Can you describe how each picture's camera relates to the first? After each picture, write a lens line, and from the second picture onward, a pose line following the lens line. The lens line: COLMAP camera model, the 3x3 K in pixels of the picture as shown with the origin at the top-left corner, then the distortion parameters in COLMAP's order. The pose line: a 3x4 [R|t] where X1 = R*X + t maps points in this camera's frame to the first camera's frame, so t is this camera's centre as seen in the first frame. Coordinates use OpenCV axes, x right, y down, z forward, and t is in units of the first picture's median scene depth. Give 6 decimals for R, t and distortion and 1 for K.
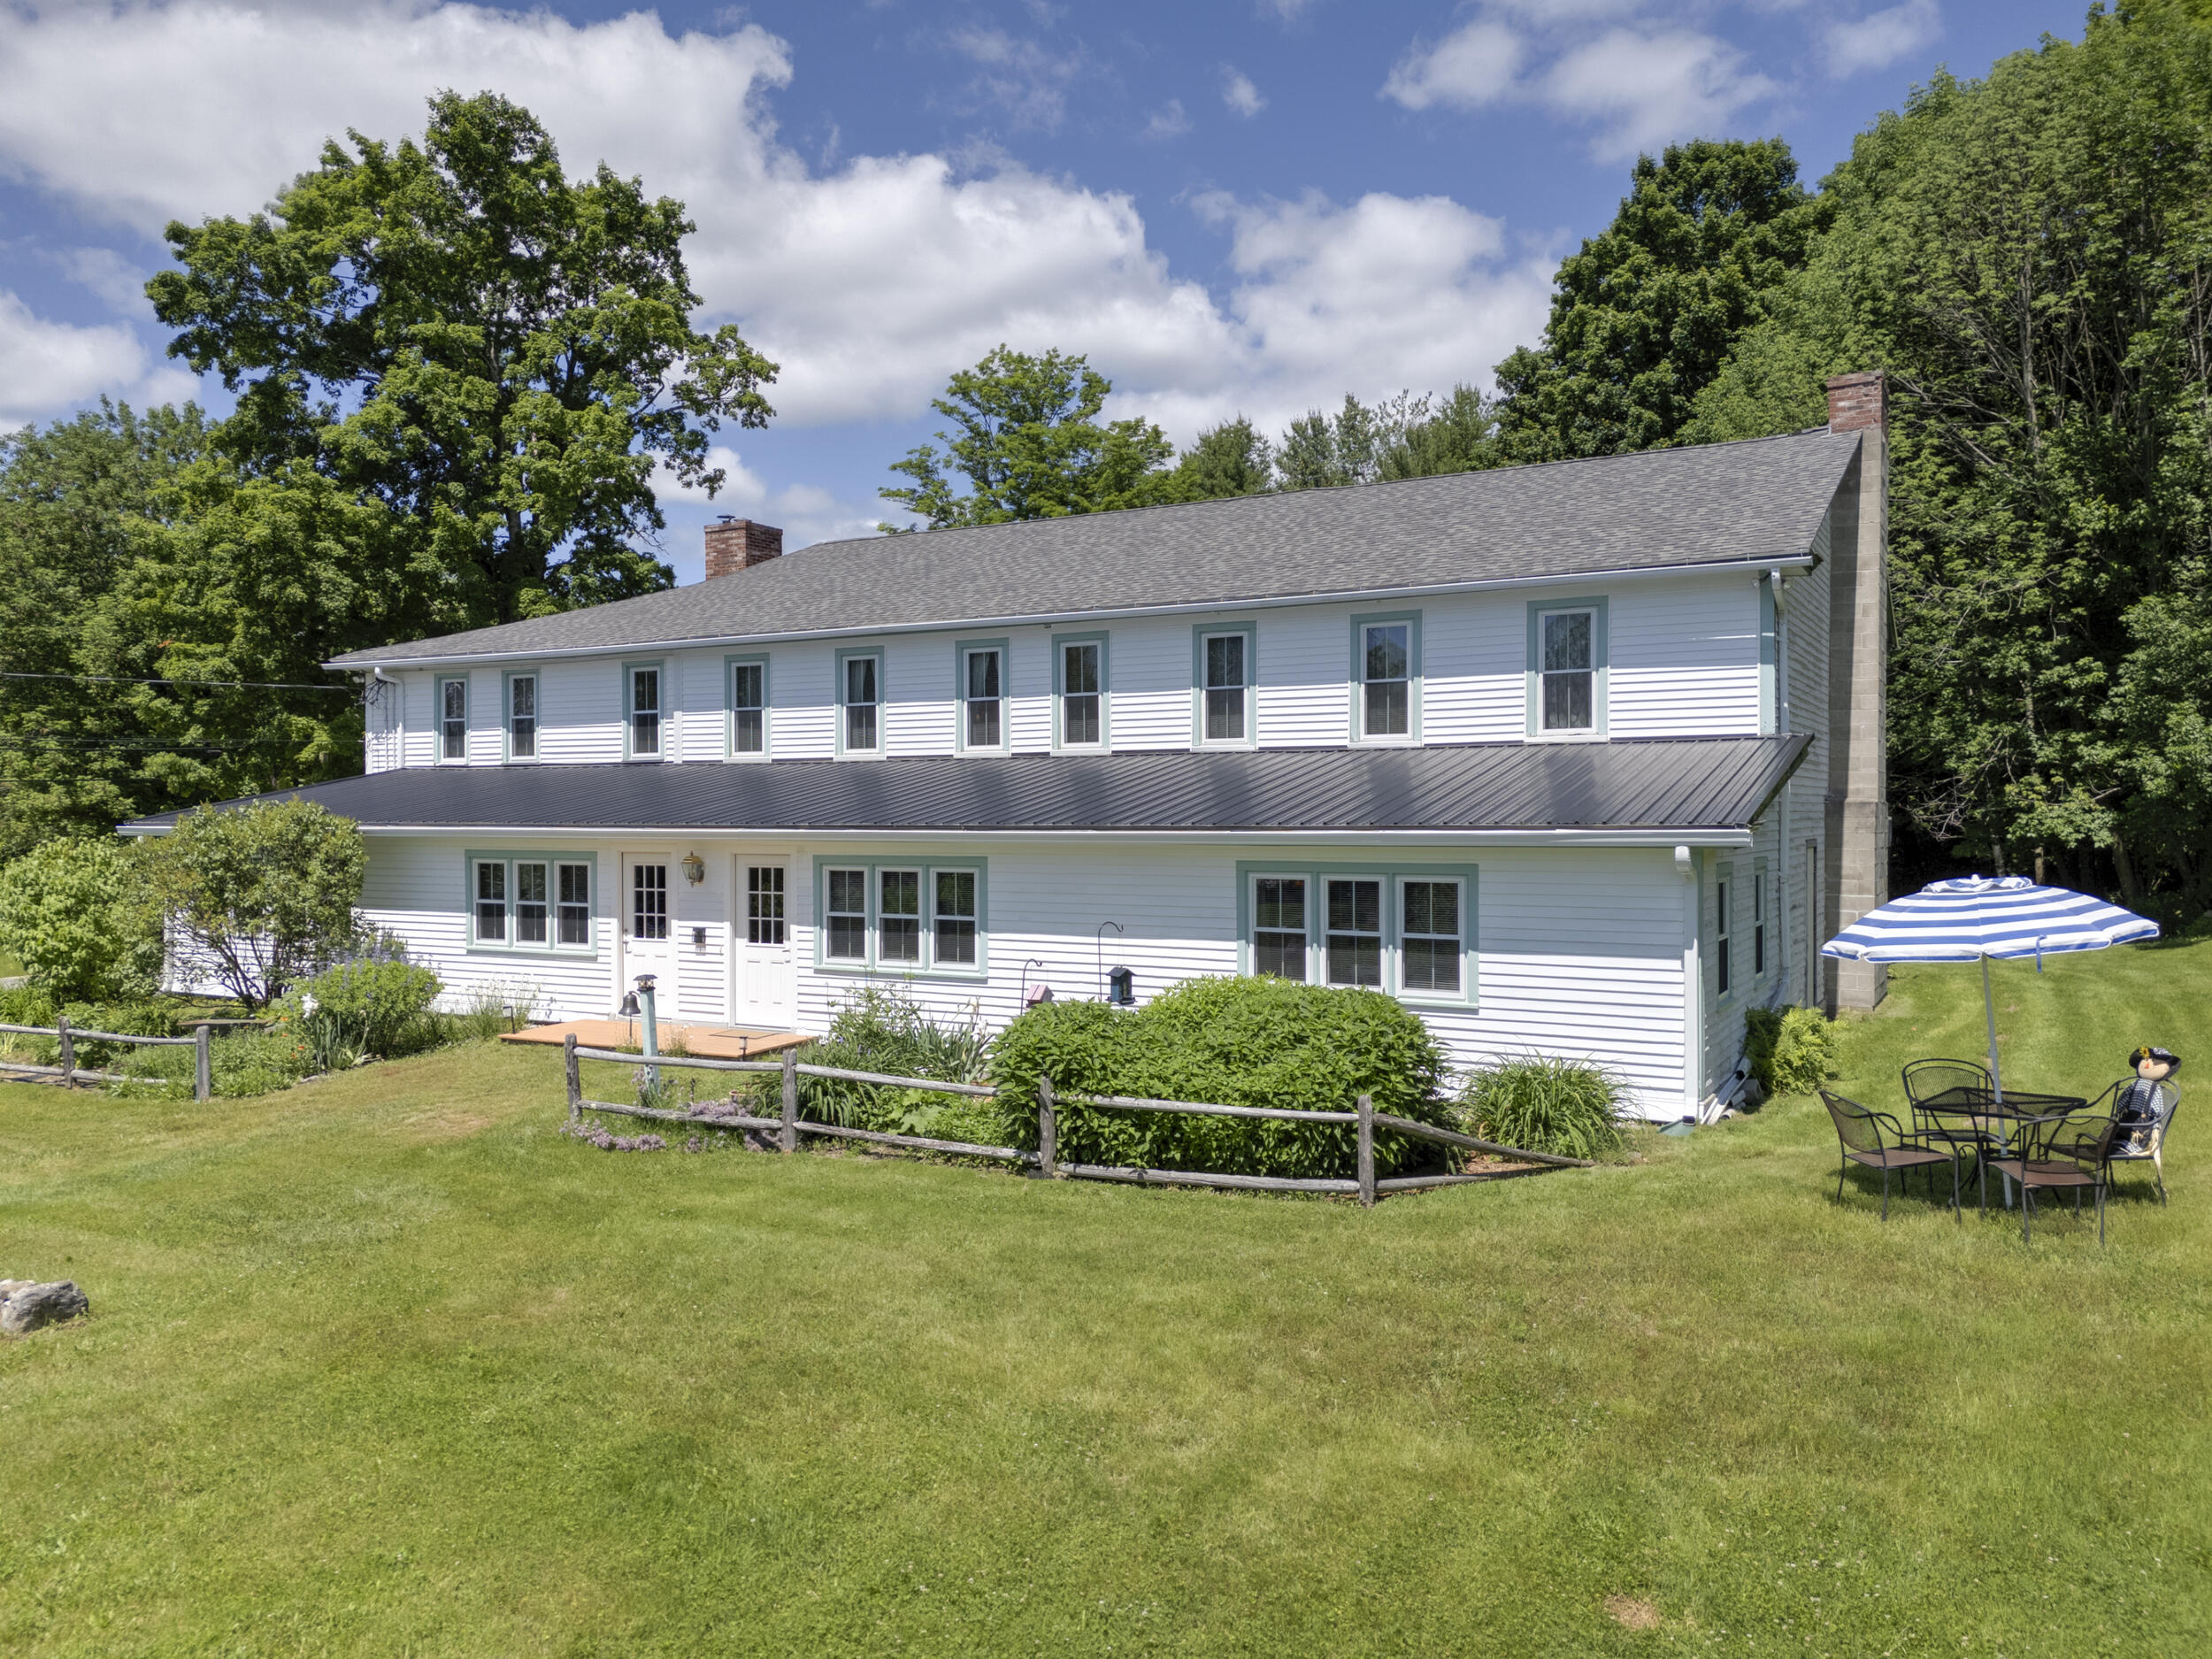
lens RADIAL K [[1644.8, 0, 1110.1], [0, 1644.8, 832.8], [0, 0, 1]] dist [0.009261, 0.000247]
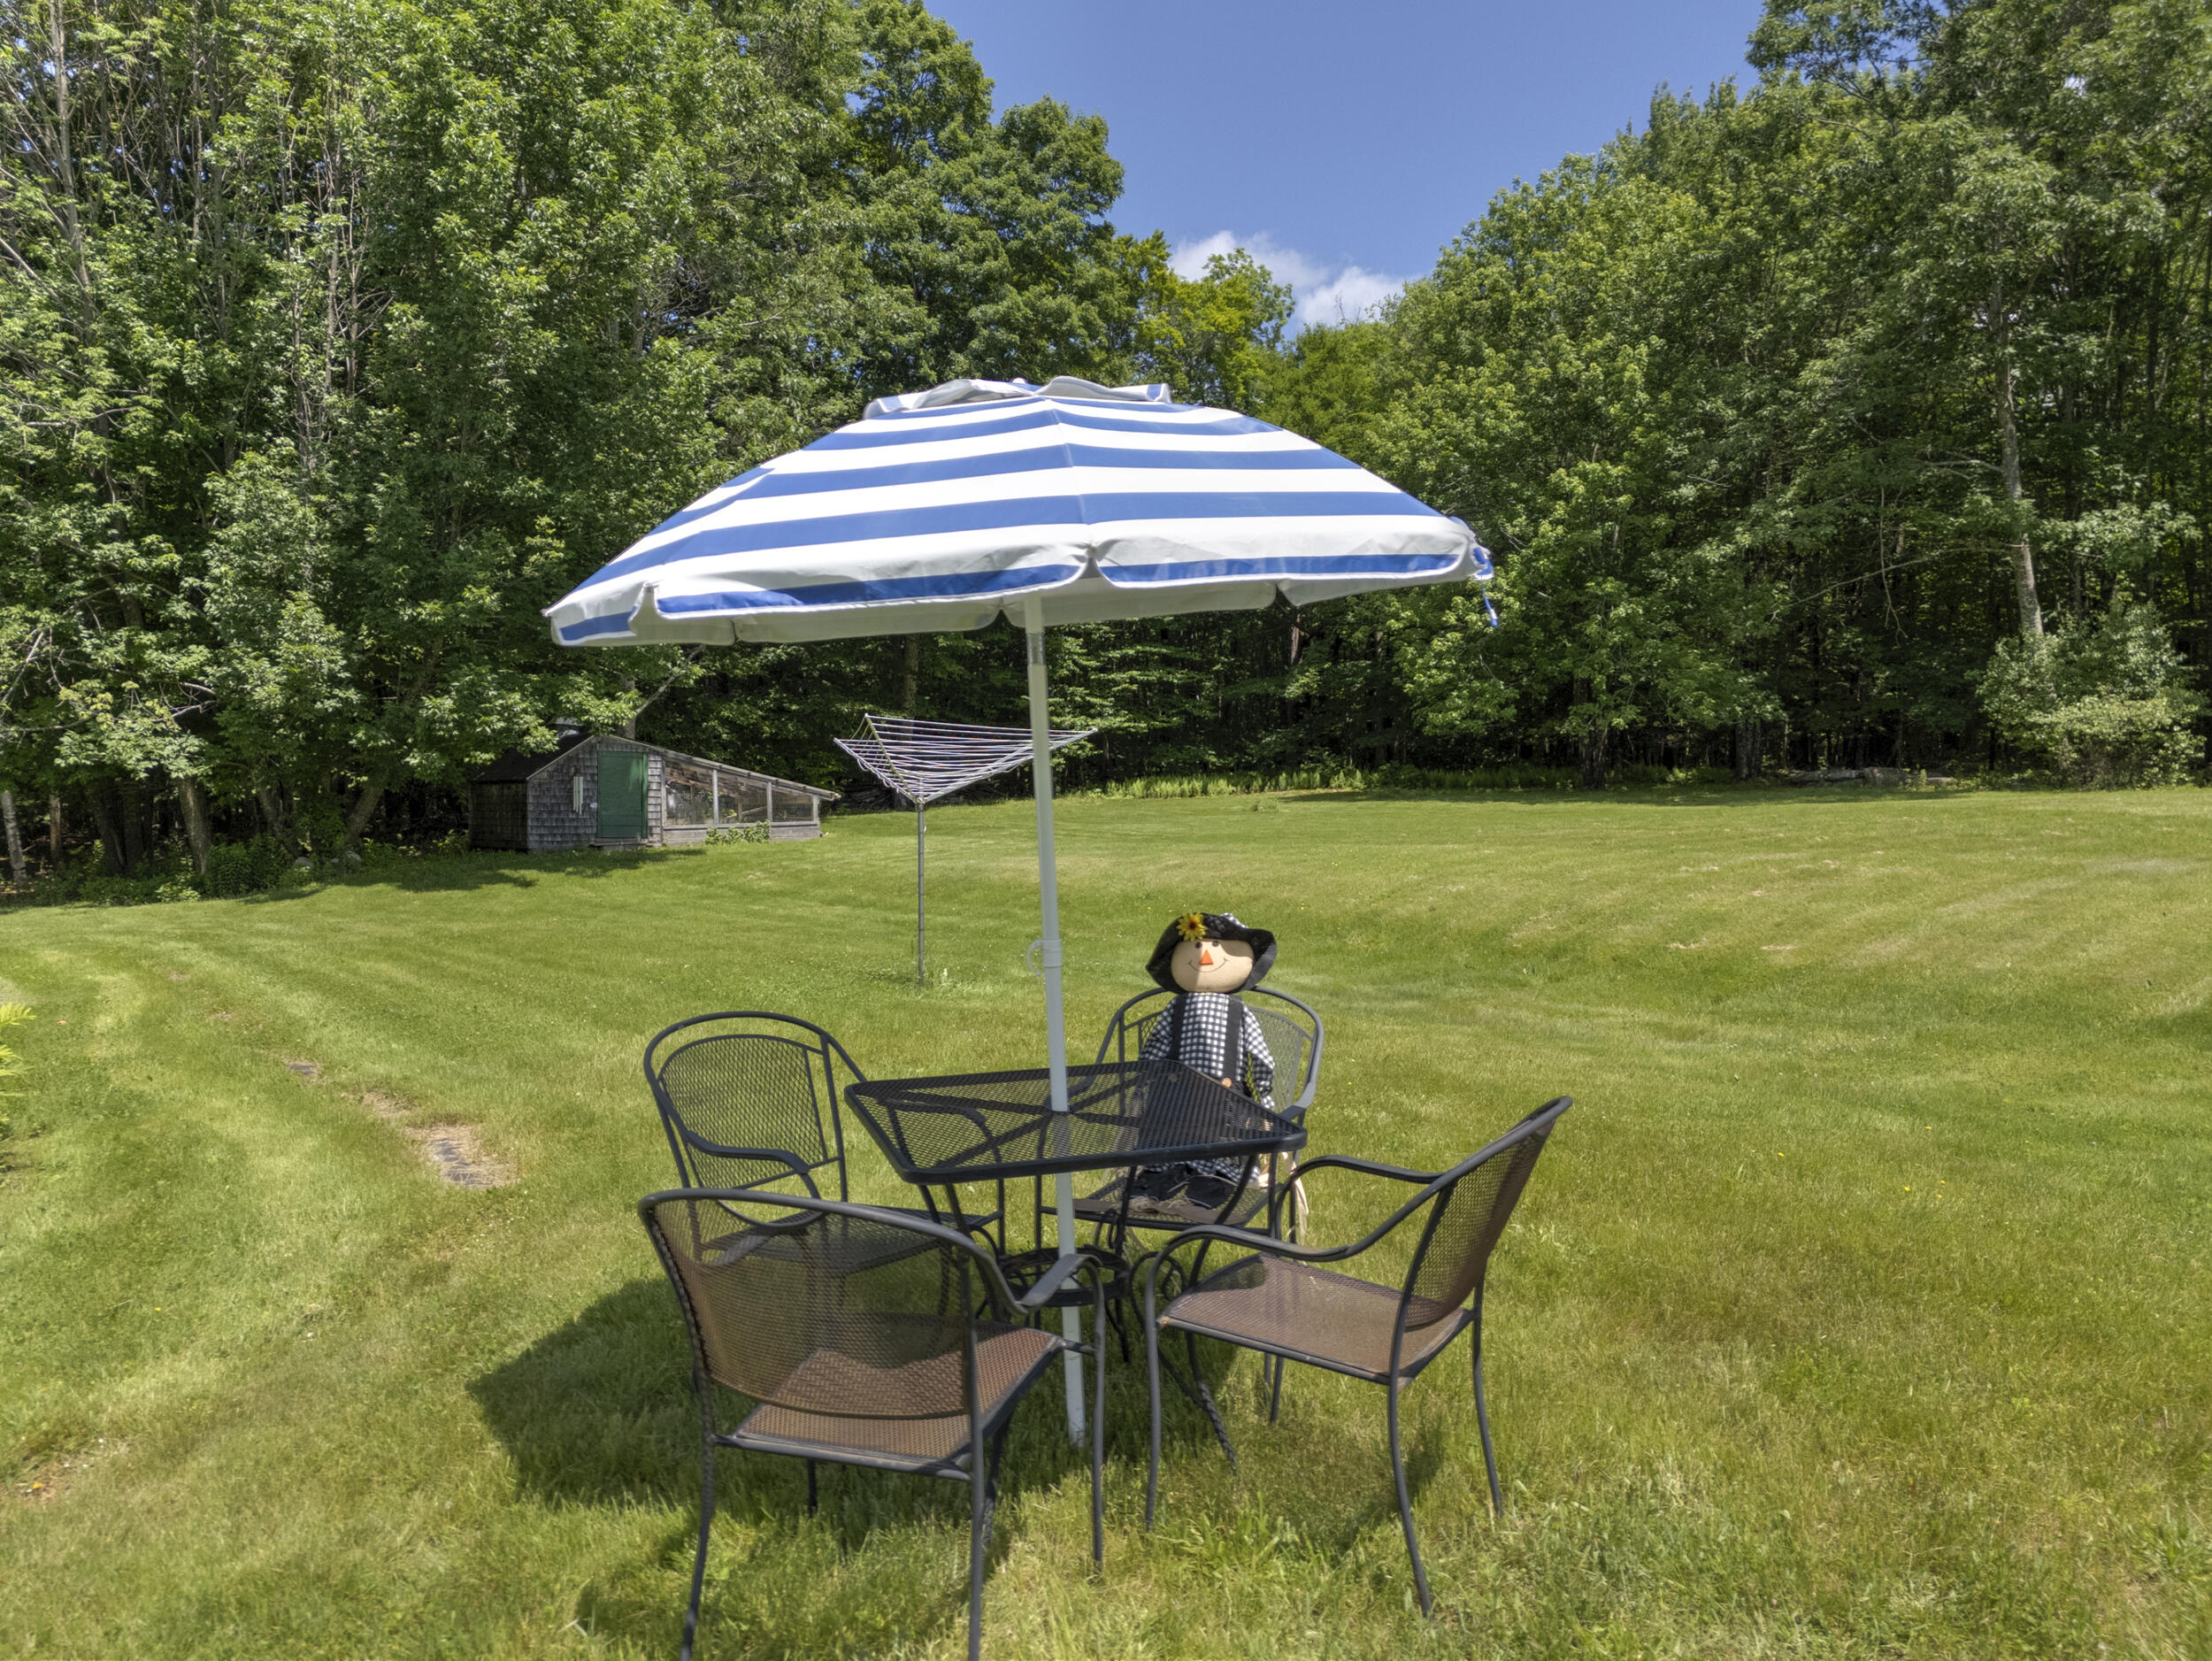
lens RADIAL K [[1644.9, 0, 1125.1], [0, 1644.9, 828.1], [0, 0, 1]] dist [0.009261, 0.000247]
pose [[0.422121, -0.002655, 0.906535, 0.135142], [0.007030, 0.999975, -0.000345, 0.055155], [-0.906512, 0.006519, 0.422130, 0.427871]]
